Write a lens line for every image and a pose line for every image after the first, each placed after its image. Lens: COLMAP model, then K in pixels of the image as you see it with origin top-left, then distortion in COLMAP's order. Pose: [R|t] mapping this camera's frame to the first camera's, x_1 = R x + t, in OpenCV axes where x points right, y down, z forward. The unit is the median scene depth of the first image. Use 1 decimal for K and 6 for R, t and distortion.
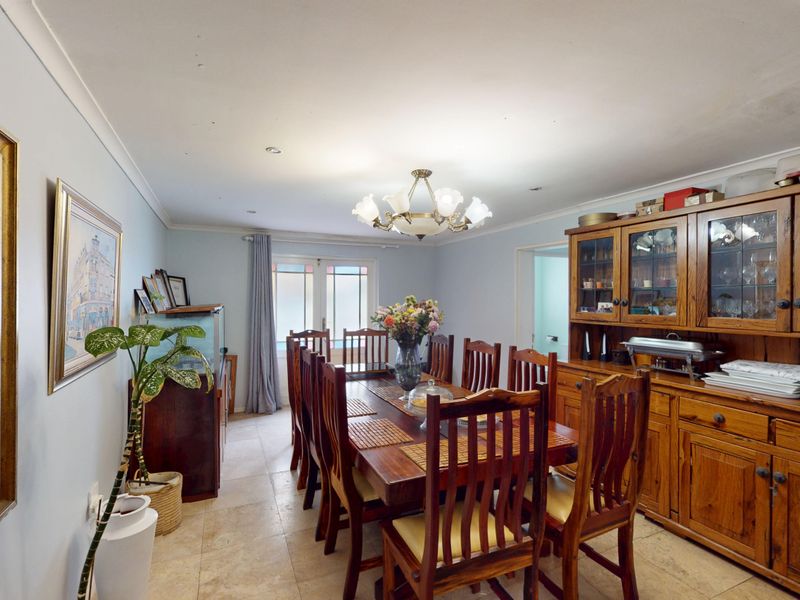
lens RADIAL K [[395.1, 0, 400.0], [0, 395.1, 300.0], [0, 0, 1]] dist [0.001331, -0.000365]
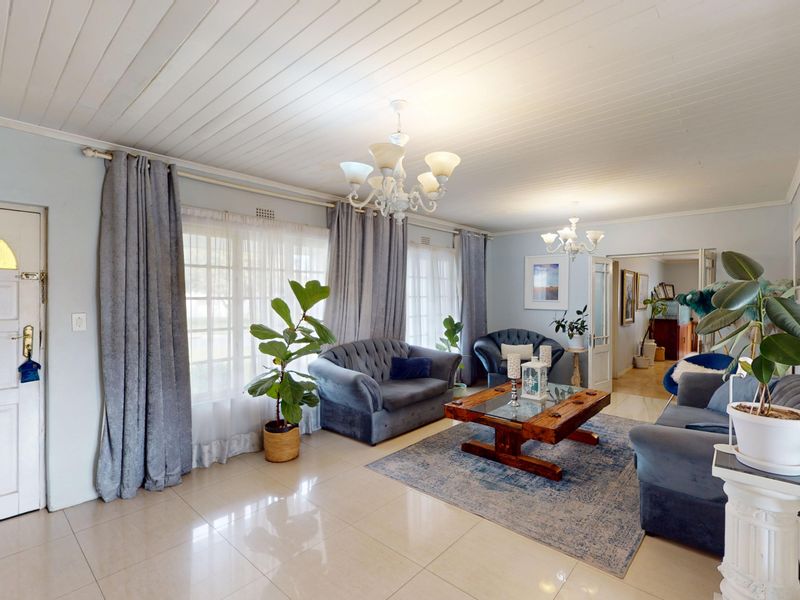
lens RADIAL K [[395.1, 0, 400.0], [0, 395.1, 300.0], [0, 0, 1]] dist [0.001331, -0.000365]
pose [[0.406935, 0.007874, -0.913423, 1.079027], [-0.001549, 0.999967, 0.007930, 0.014708], [0.913456, -0.001812, 0.406934, -1.638568]]
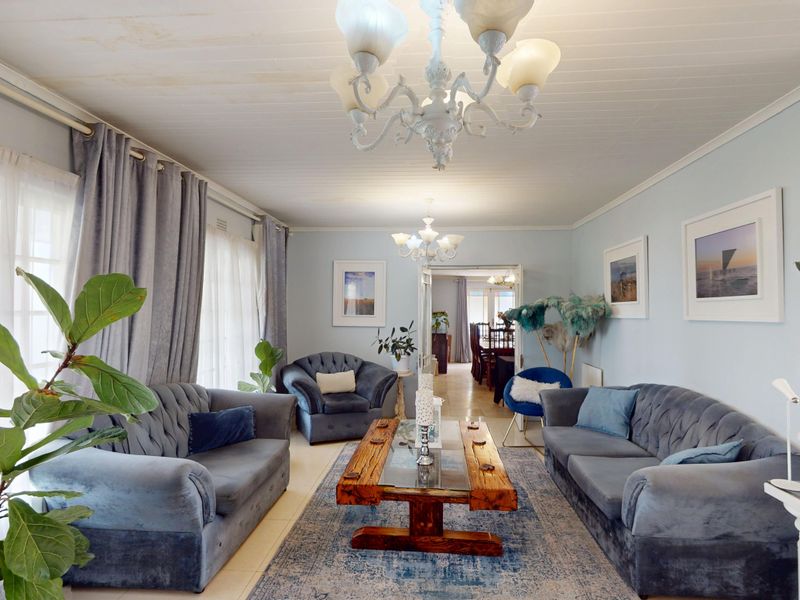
lens RADIAL K [[448.6, 0, 398.9], [0, 448.6, 303.9], [0, 0, 1]] dist [0.016738, -0.001022]
pose [[0.880904, -0.005561, -0.473263, 0.654644], [-0.002209, 0.999872, -0.015859, 0.012555], [0.473290, 0.015016, 0.880779, -1.713394]]
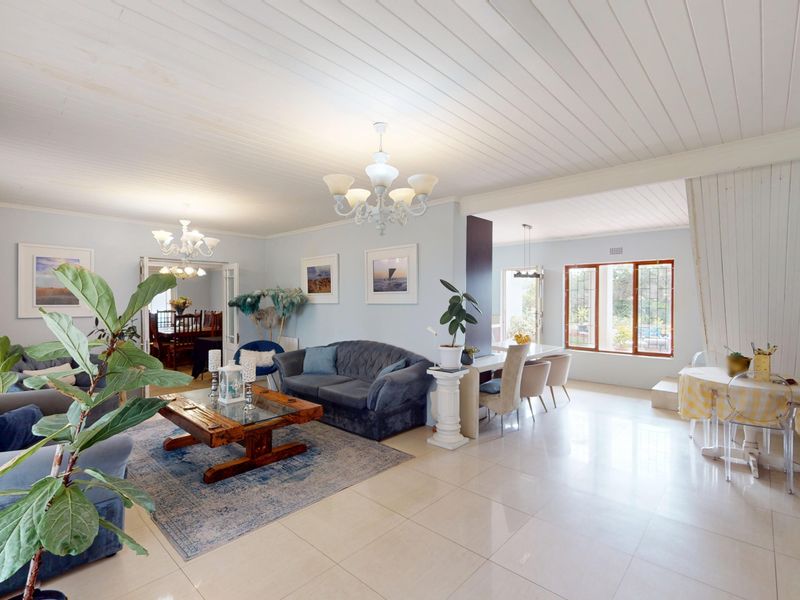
lens RADIAL K [[395.1, 0, 400.0], [0, 395.1, 300.0], [0, 0, 1]] dist [0.001331, -0.000365]
pose [[0.914511, -0.006084, 0.404516, 0.270124], [0.004466, 0.999978, 0.004943, 0.009122], [-0.404537, -0.002714, 0.914518, -2.021113]]
